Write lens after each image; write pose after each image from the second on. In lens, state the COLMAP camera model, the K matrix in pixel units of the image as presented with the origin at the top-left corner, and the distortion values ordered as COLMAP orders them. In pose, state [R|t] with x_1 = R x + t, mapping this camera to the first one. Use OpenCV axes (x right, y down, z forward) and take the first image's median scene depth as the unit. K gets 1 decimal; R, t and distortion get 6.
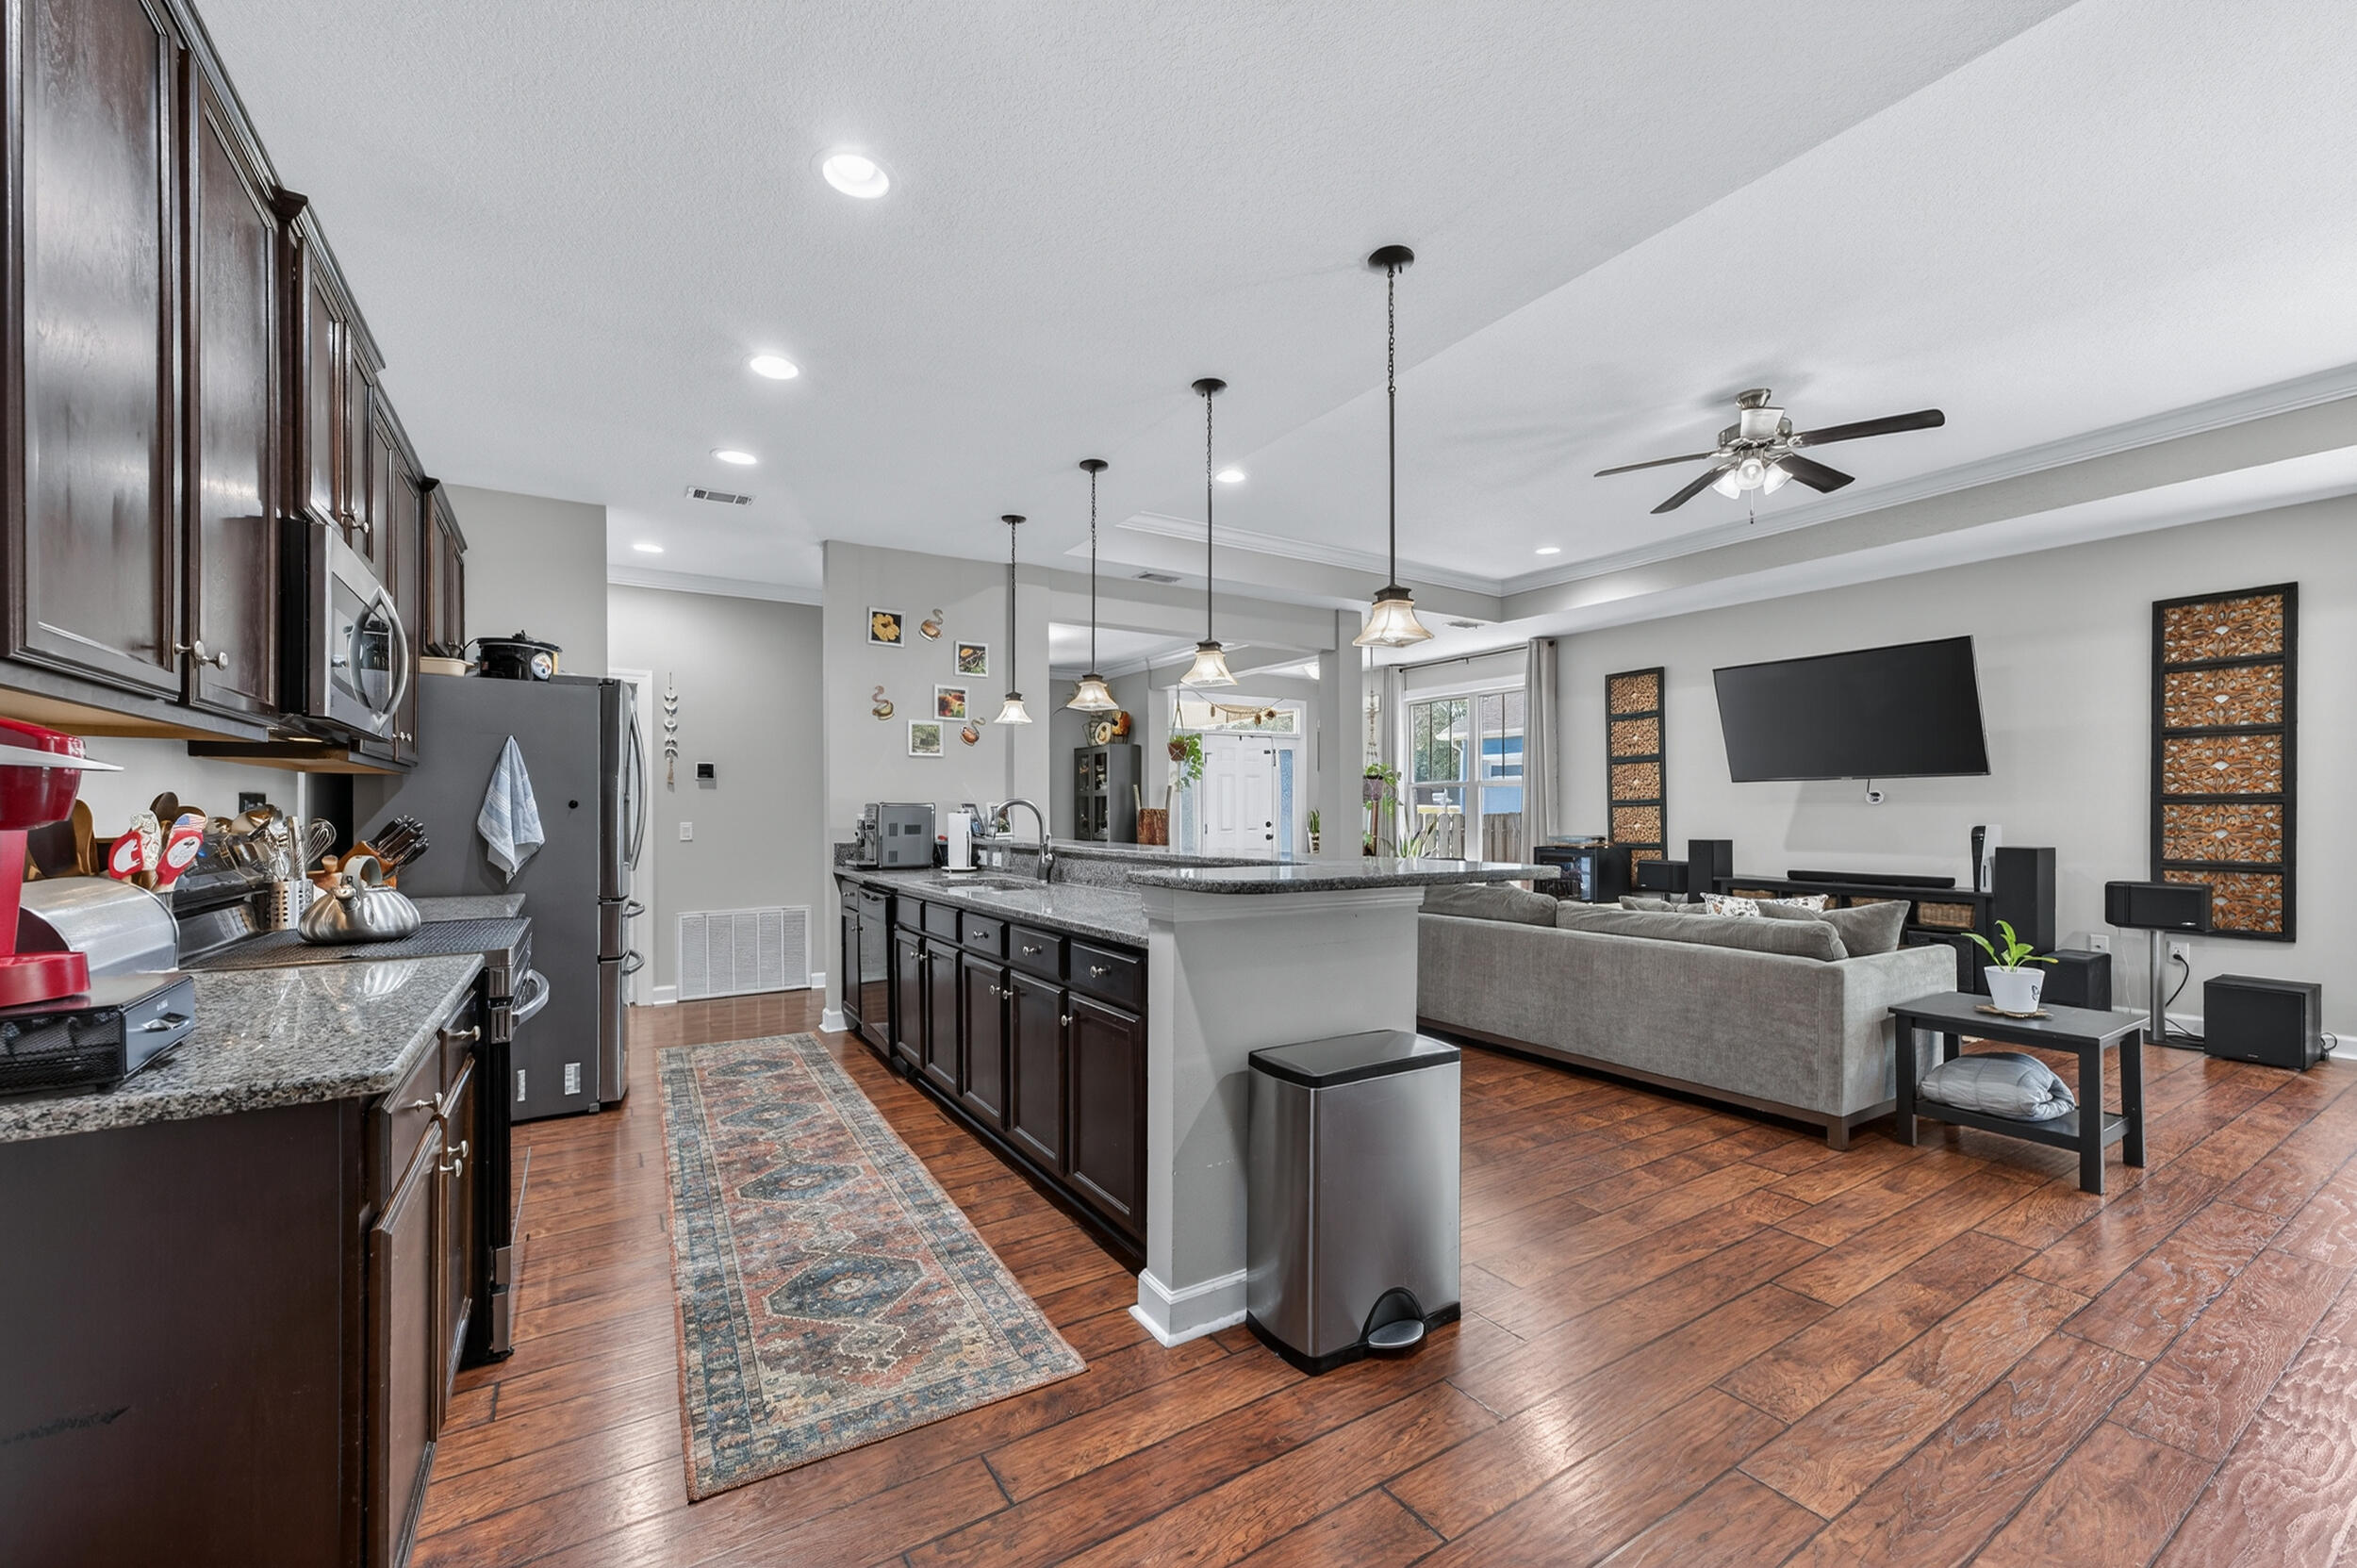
lens RADIAL K [[939.1, 0, 1166.0], [0, 939.1, 815.0], [0, 0, 1]] dist [0.001702, 0.000318]
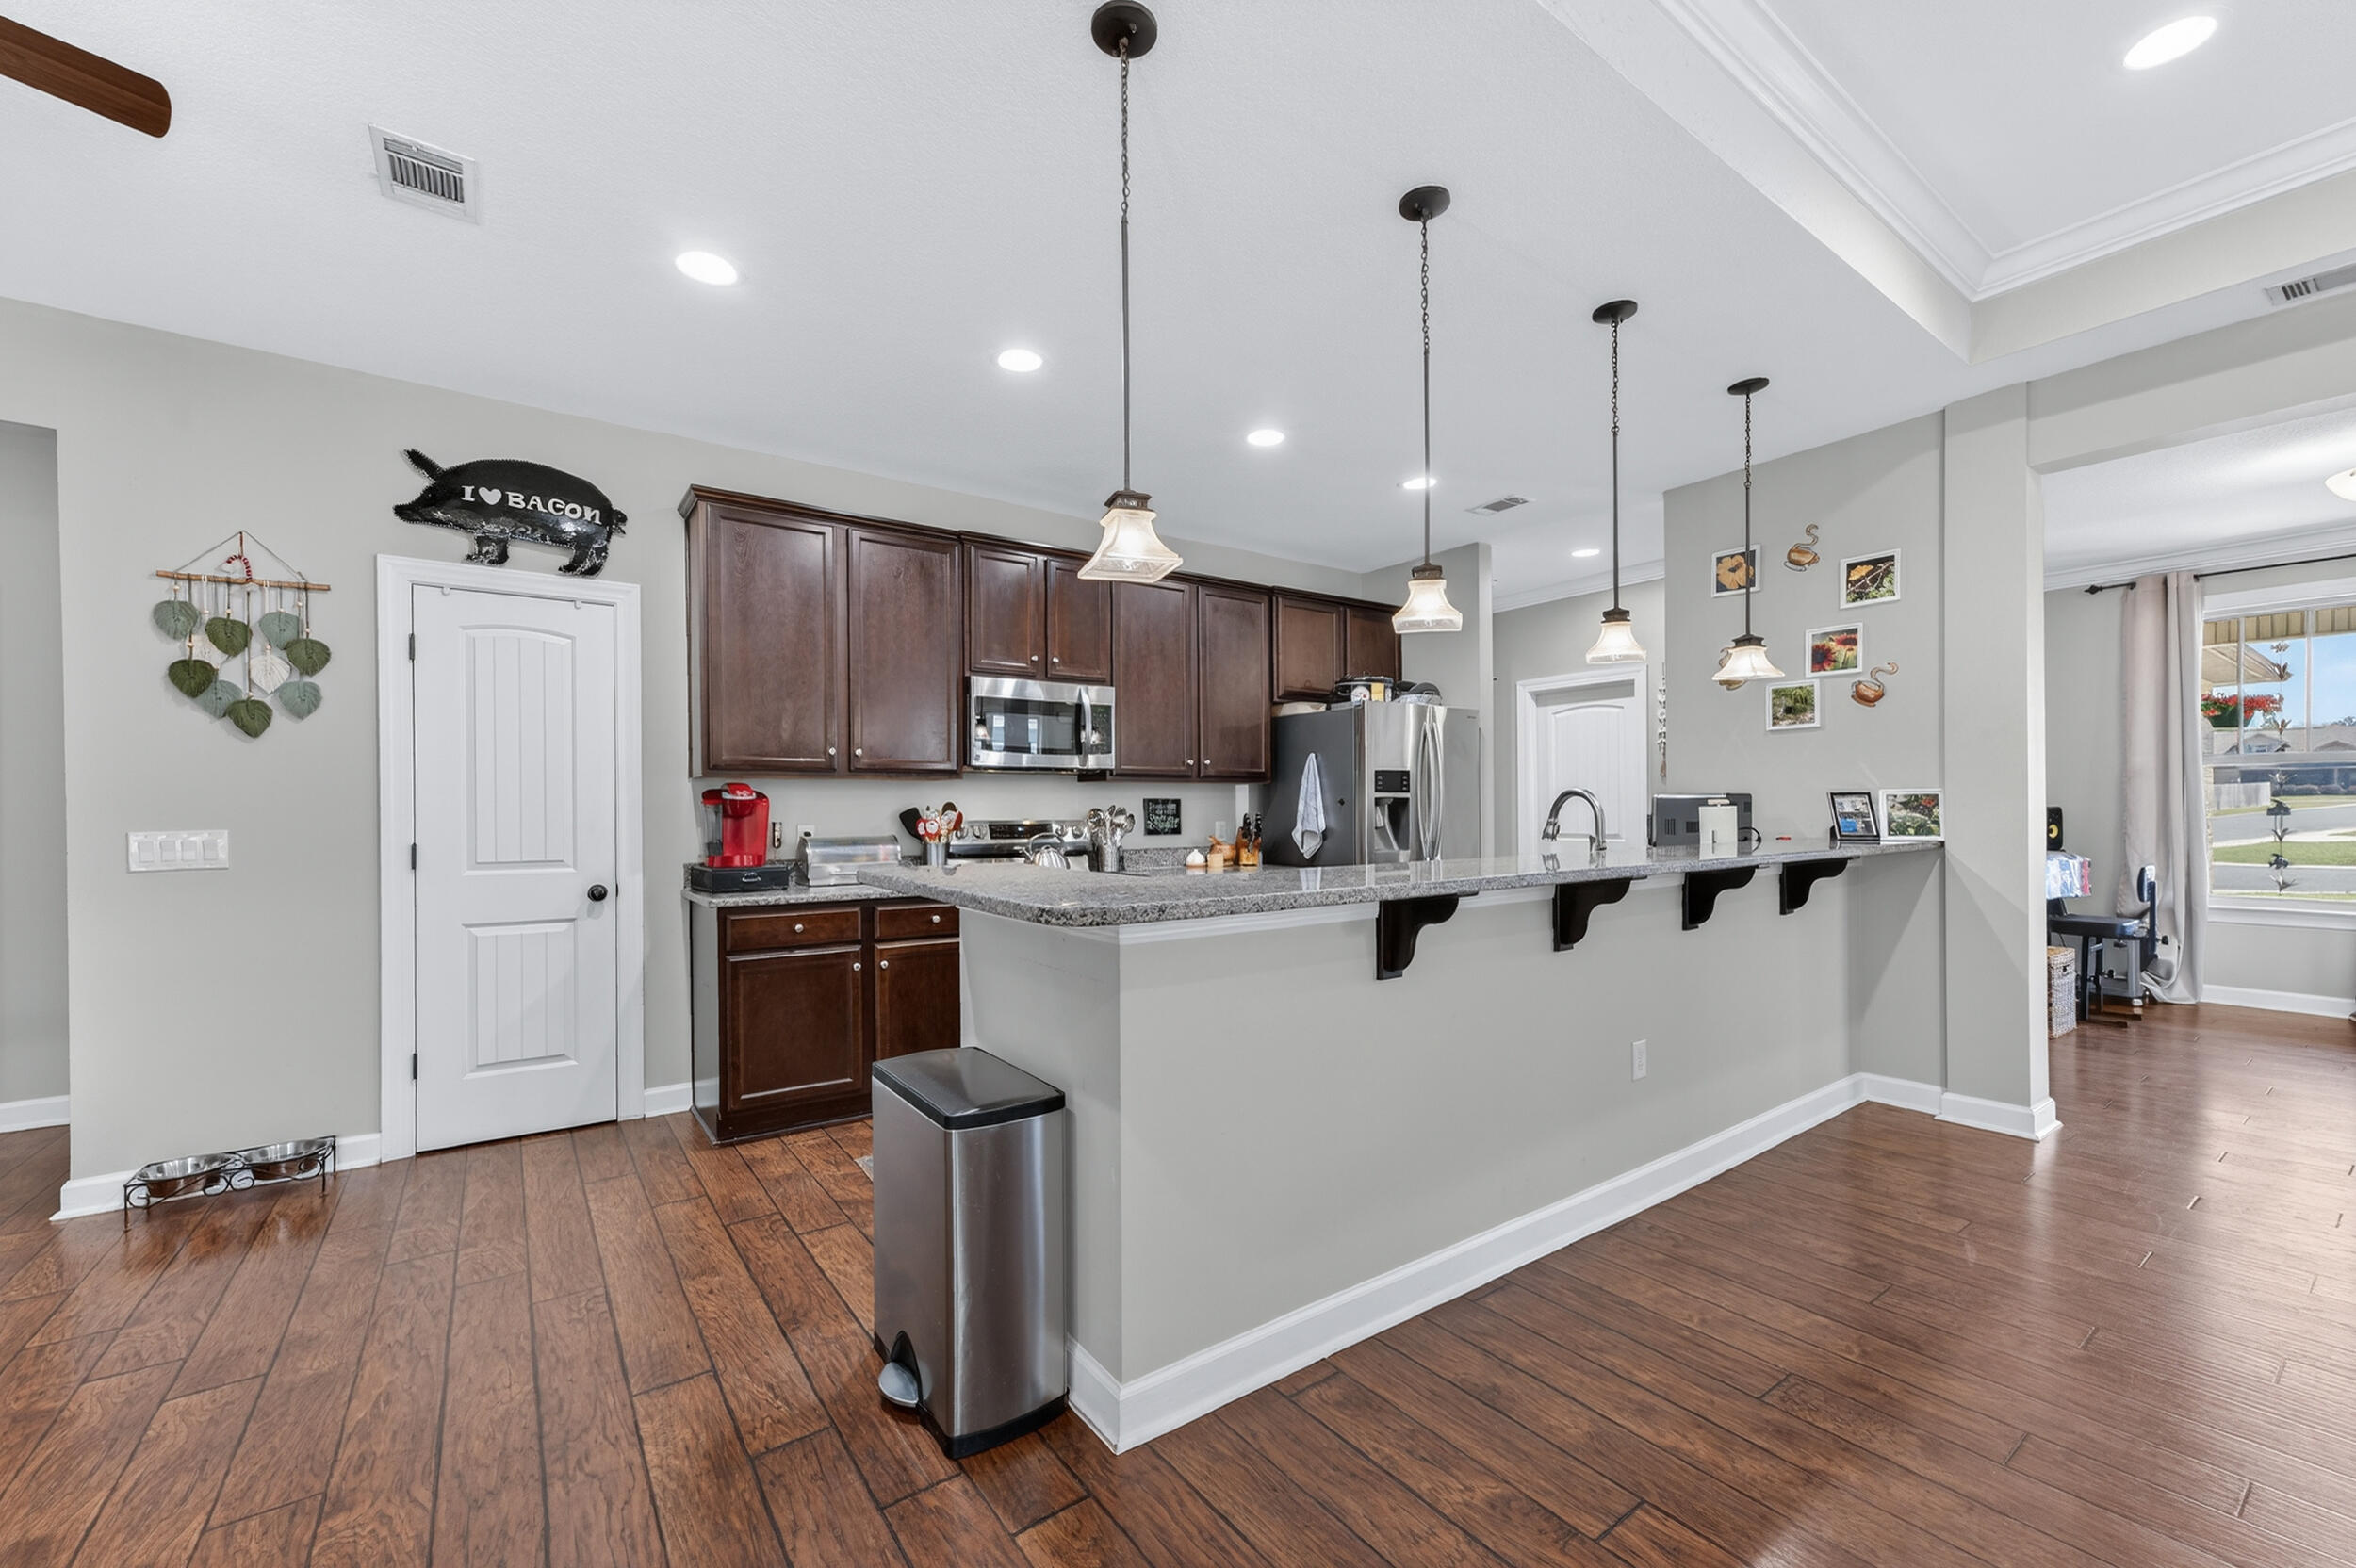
lens RADIAL K [[938.6, 0, 1165.6], [0, 938.6, 814.9], [0, 0, 1]] dist [0.001702, 0.000318]
pose [[0.064568, 0.005686, -0.997897, 0.560599], [0.003841, 0.999975, 0.005947, -0.001936], [0.997906, -0.004216, 0.064545, 0.572648]]
